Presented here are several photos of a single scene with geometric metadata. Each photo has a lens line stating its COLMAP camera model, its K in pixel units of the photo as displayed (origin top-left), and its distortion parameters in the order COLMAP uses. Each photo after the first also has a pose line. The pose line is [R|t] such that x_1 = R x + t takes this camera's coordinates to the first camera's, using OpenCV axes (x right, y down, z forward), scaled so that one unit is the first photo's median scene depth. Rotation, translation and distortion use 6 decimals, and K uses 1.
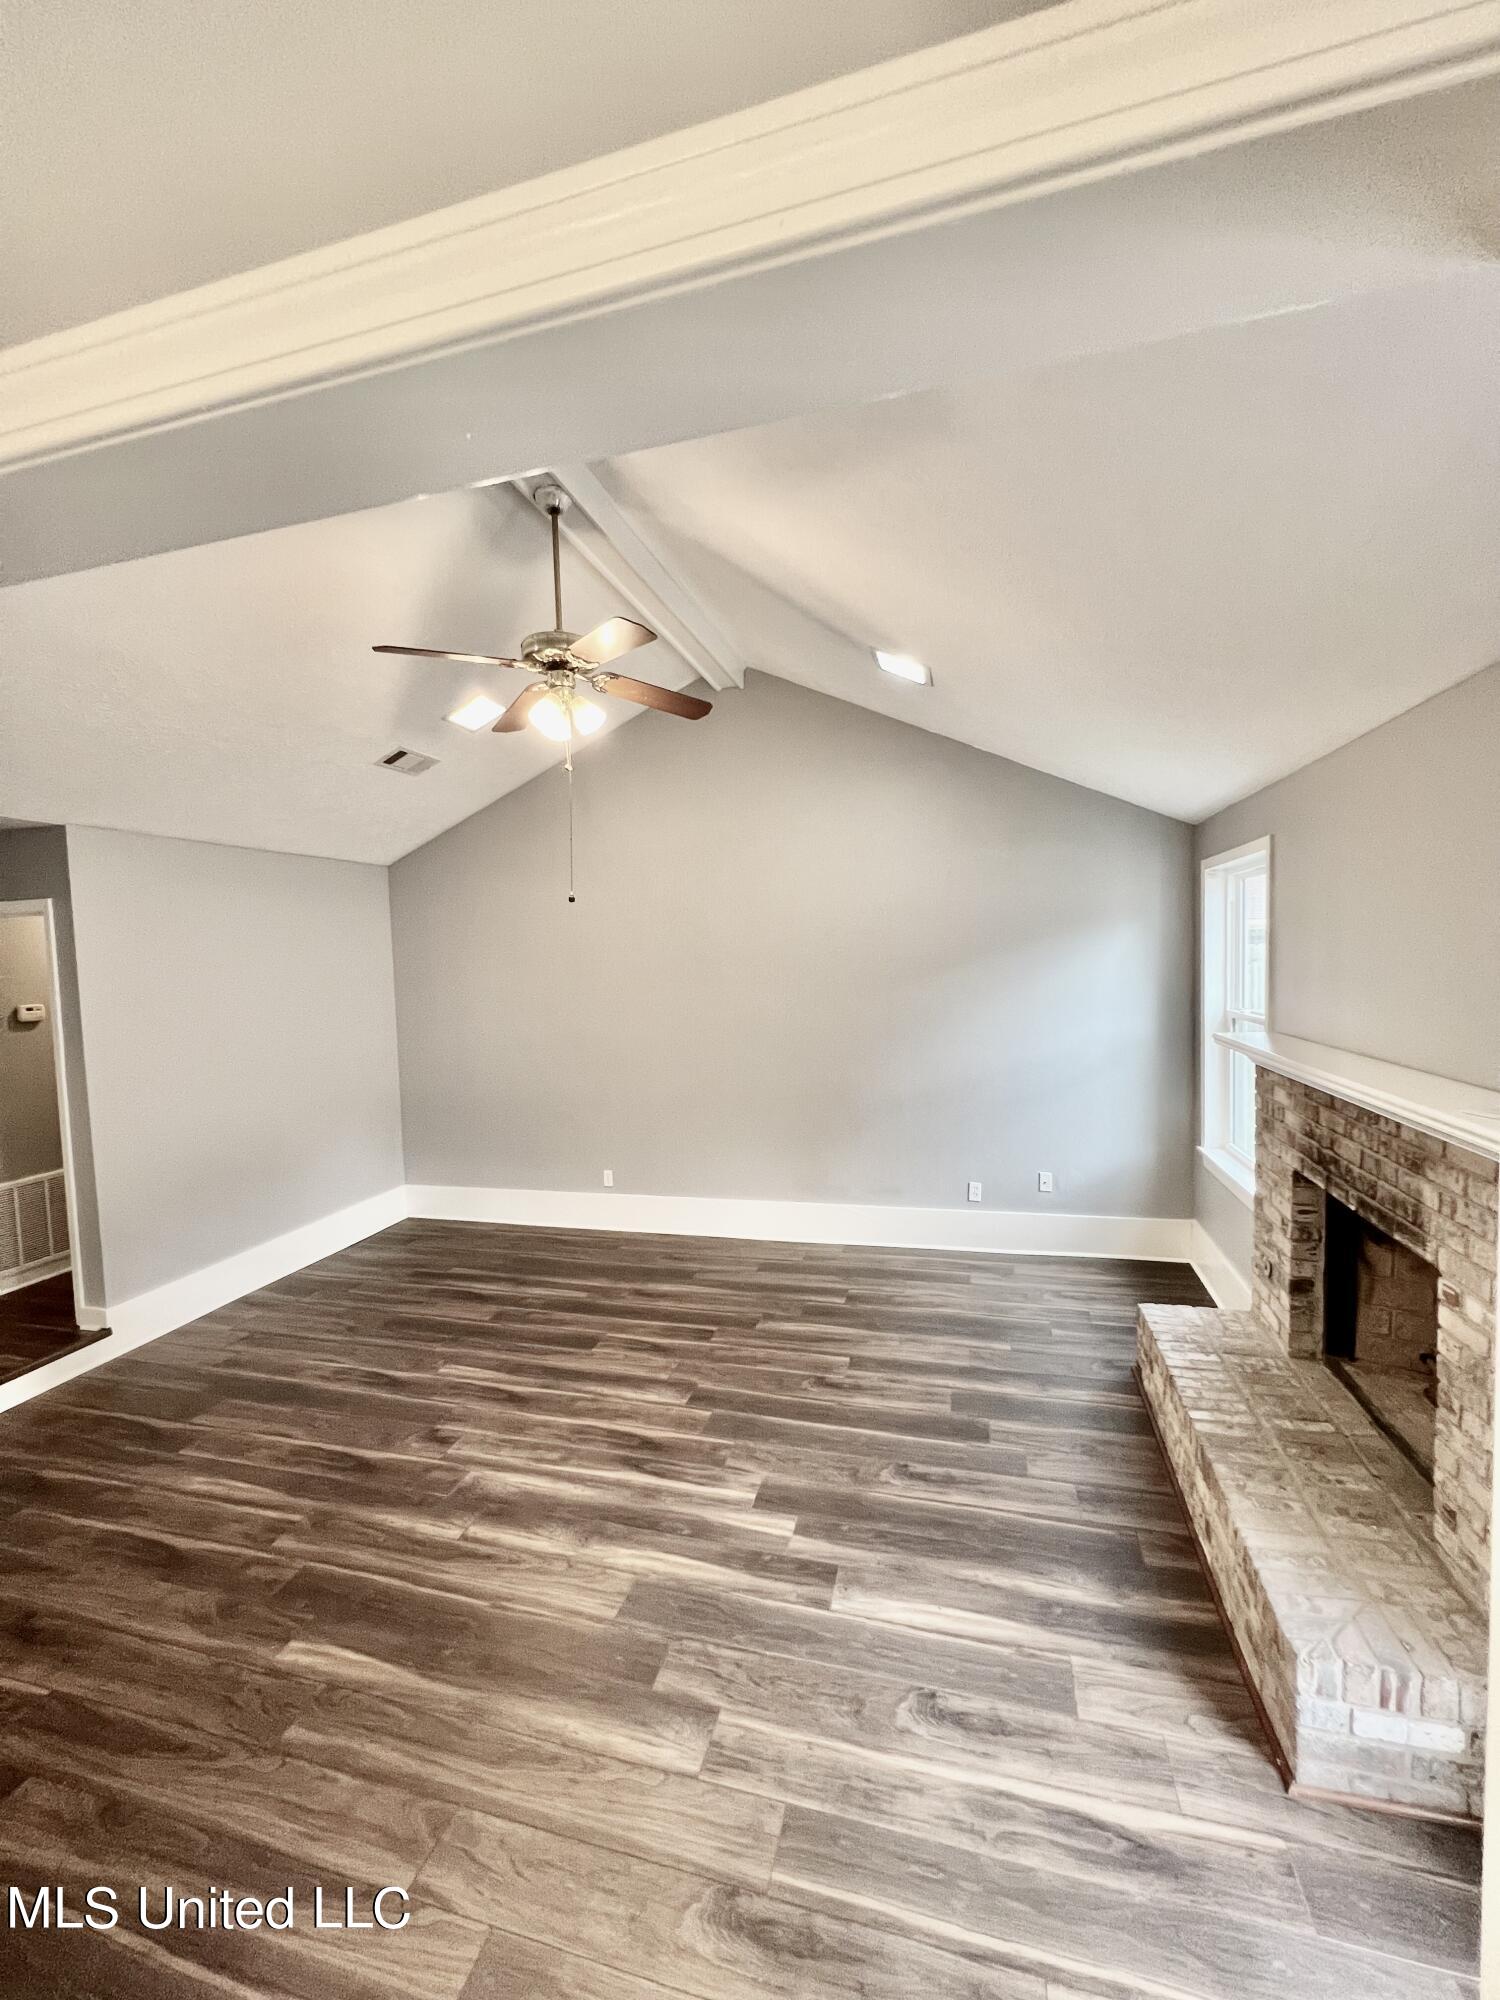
lens RADIAL K [[799.3, 0, 751.9], [0, 799.3, 1011.1], [0, 0, 1]] dist [-0.001284, 0.000607]
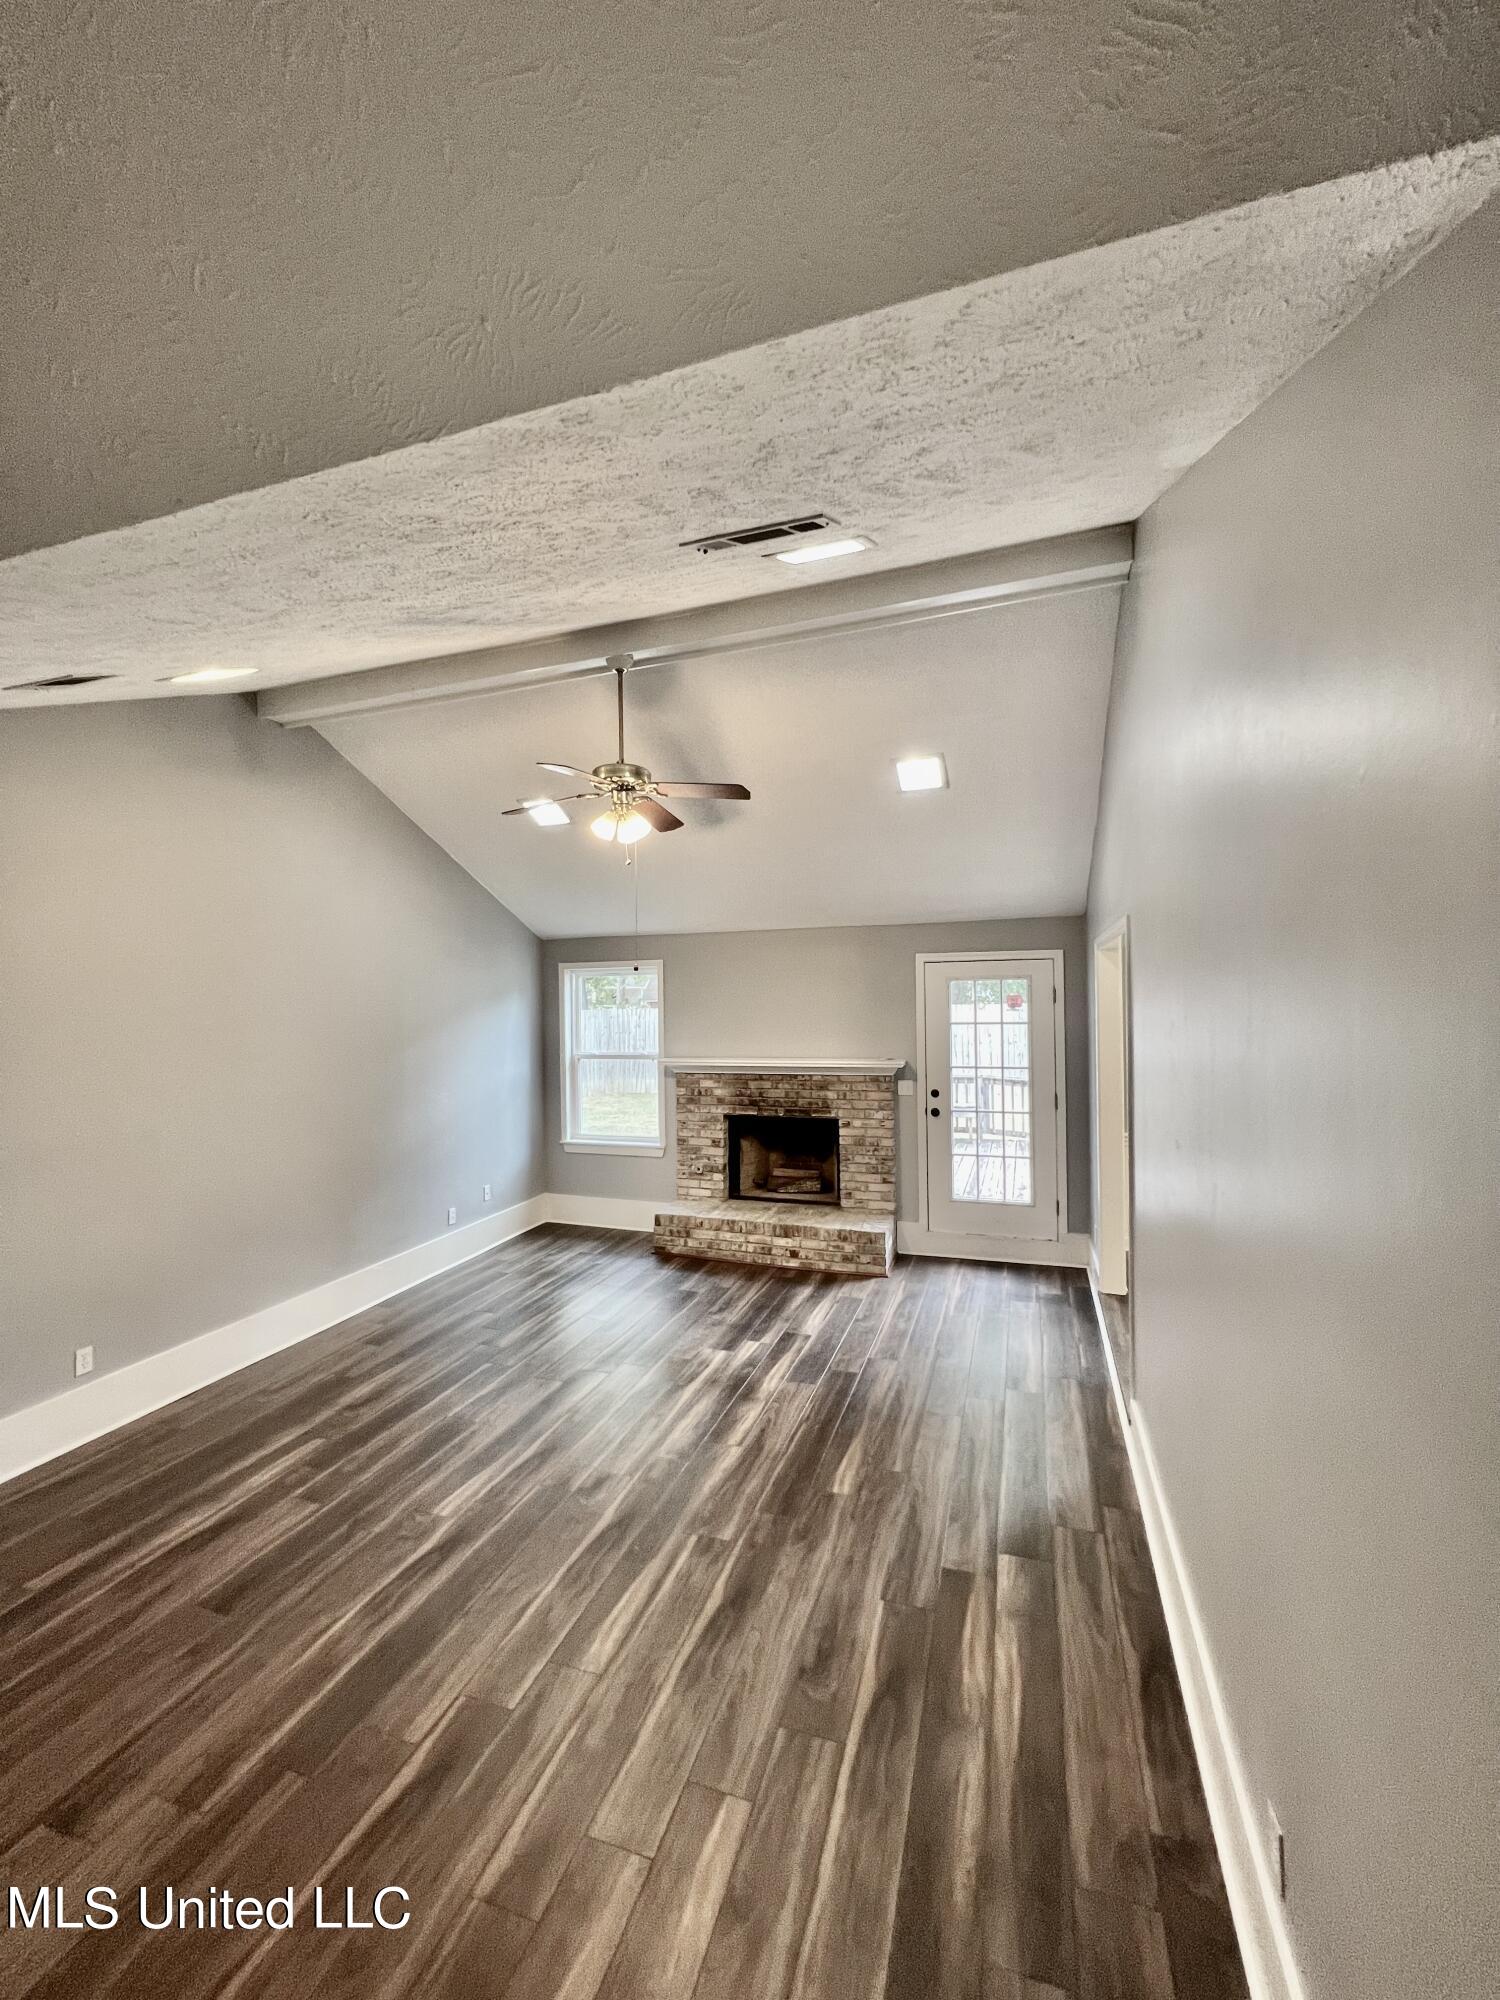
lens RADIAL K [[799.3, 0, 750.7], [0, 799.3, 989.7], [0, 0, 1]] dist [-0.001284, 0.000607]
pose [[0.065017, 0.047705, 0.996743, -1.488116], [0.083411, 0.995101, -0.053067, -0.023381], [-0.994392, 0.086589, 0.060720, 0.717927]]
